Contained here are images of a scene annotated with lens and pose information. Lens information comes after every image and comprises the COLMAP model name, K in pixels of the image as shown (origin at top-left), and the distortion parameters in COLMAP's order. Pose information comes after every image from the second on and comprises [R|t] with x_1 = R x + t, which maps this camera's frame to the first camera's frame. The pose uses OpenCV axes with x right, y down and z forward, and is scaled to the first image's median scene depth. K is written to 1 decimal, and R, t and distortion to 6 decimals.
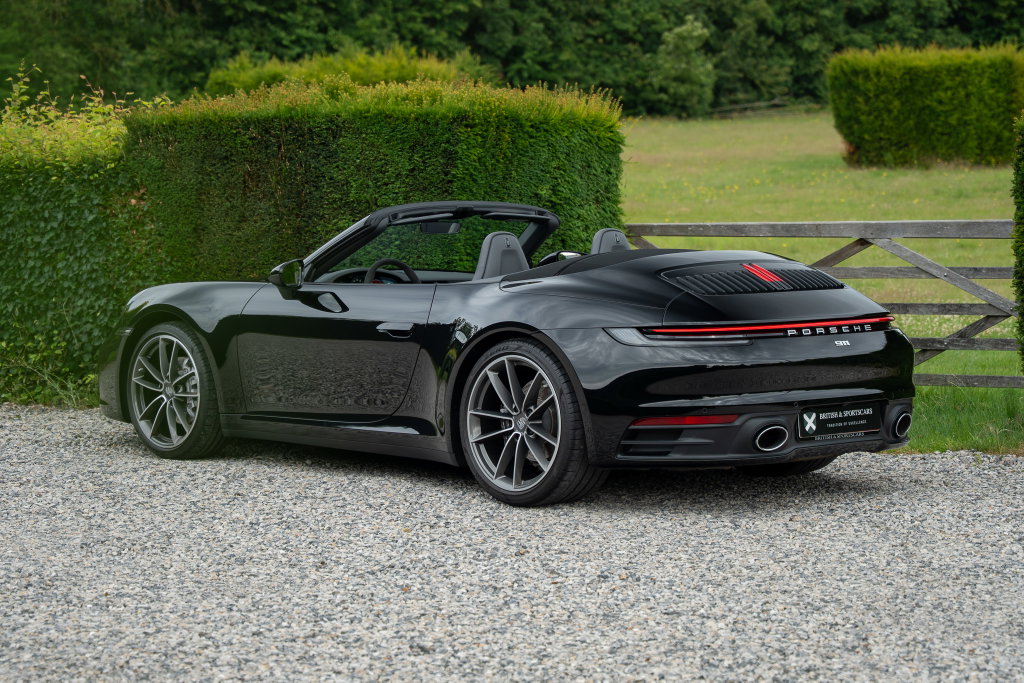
lens RADIAL K [[2690.8, 0, 533.2], [0, 2690.8, 320.8], [0, 0, 1]] dist [0.223129, 0.437231]
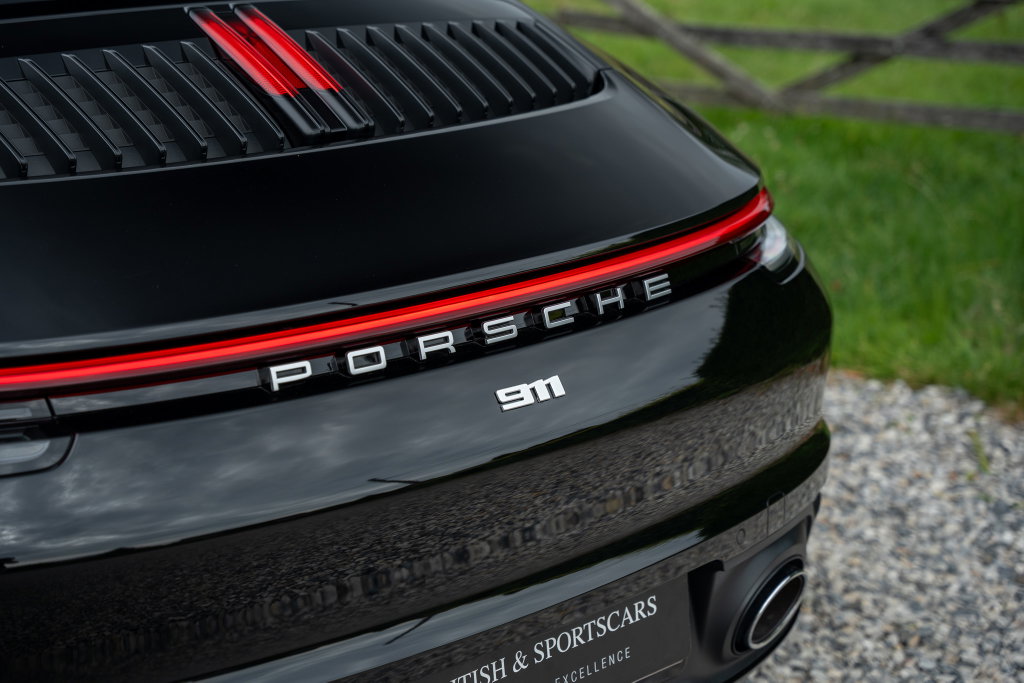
lens RADIAL K [[1849.4, 0, 512.0], [0, 1849.4, 341.5], [0, 0, 1]] dist [0.036708, 2.209923]
pose [[0.999217, 0.030576, -0.025116, 0.084848], [-0.023517, 0.969363, 0.244504, -0.026057], [0.031823, -0.243722, 0.969323, 0.612160]]
